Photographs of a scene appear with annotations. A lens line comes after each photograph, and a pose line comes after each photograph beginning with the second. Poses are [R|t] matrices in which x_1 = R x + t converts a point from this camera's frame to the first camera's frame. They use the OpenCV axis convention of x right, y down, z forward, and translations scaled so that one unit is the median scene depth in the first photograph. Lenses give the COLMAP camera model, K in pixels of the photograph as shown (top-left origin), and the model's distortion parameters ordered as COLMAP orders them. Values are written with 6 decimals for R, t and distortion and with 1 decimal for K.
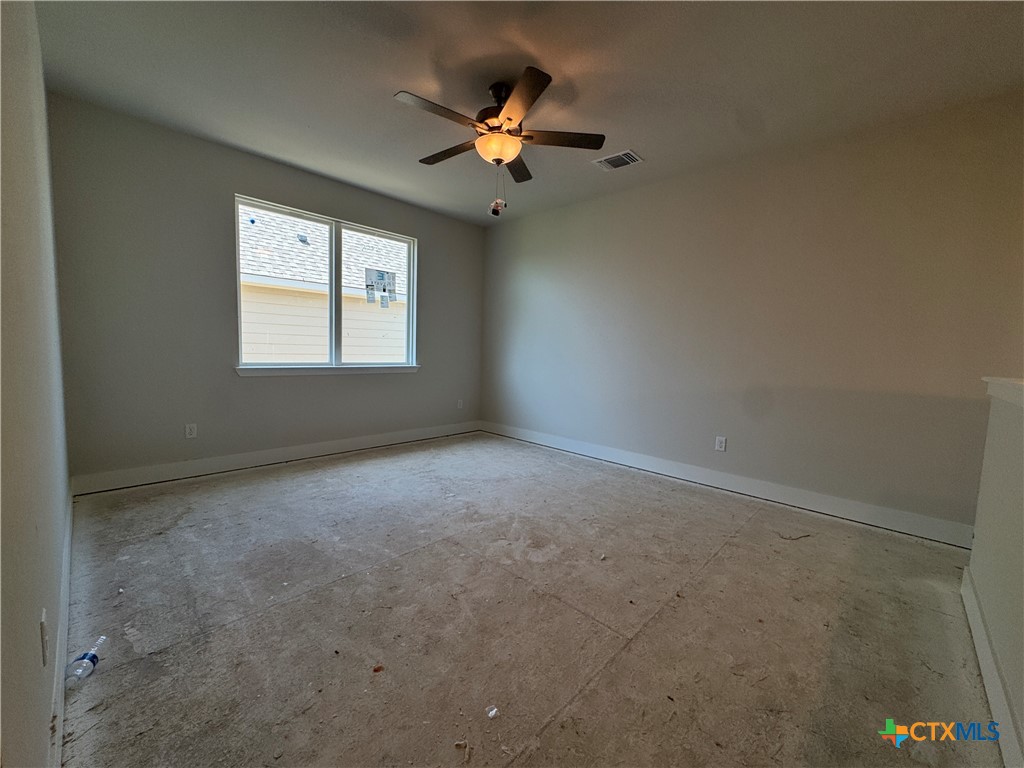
lens RADIAL K [[411.1, 0, 513.3], [0, 411.1, 380.1], [0, 0, 1]] dist [-0.000172, 0.000393]
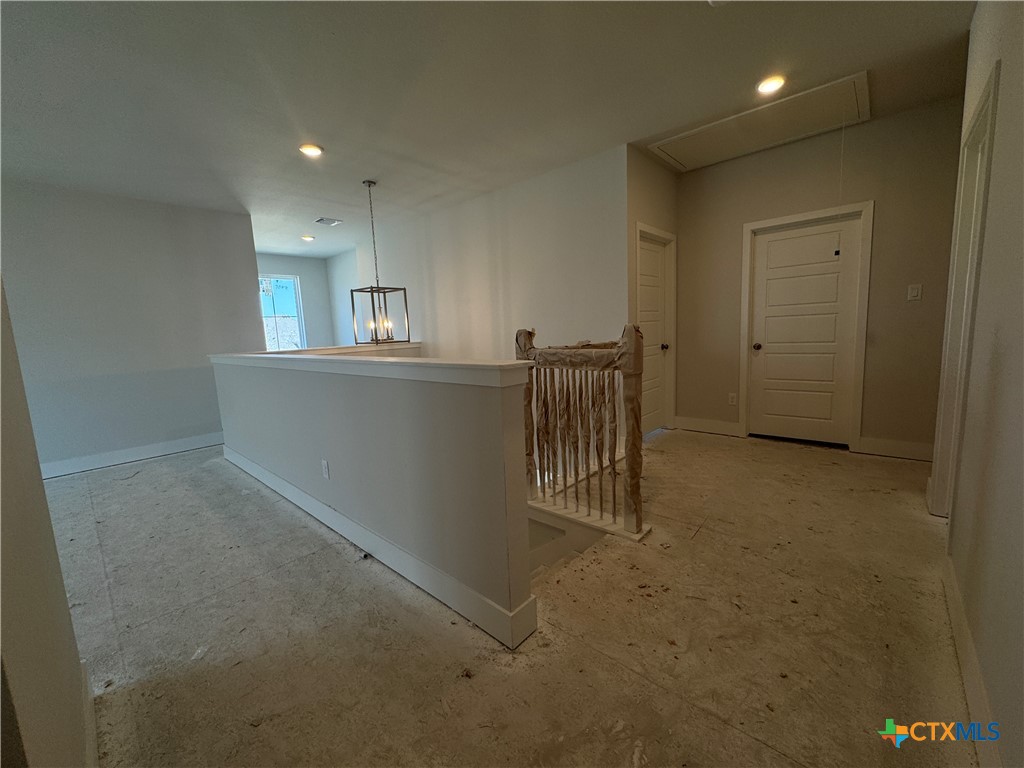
lens RADIAL K [[411.1, 0, 511.9], [0, 411.1, 384.0], [0, 0, 1]] dist [-0.000172, 0.000393]
pose [[-0.029480, -0.164130, 0.985998, -1.149819], [0.131288, 0.977245, 0.166598, -0.009856], [-0.990906, 0.134361, -0.007260, -0.586781]]
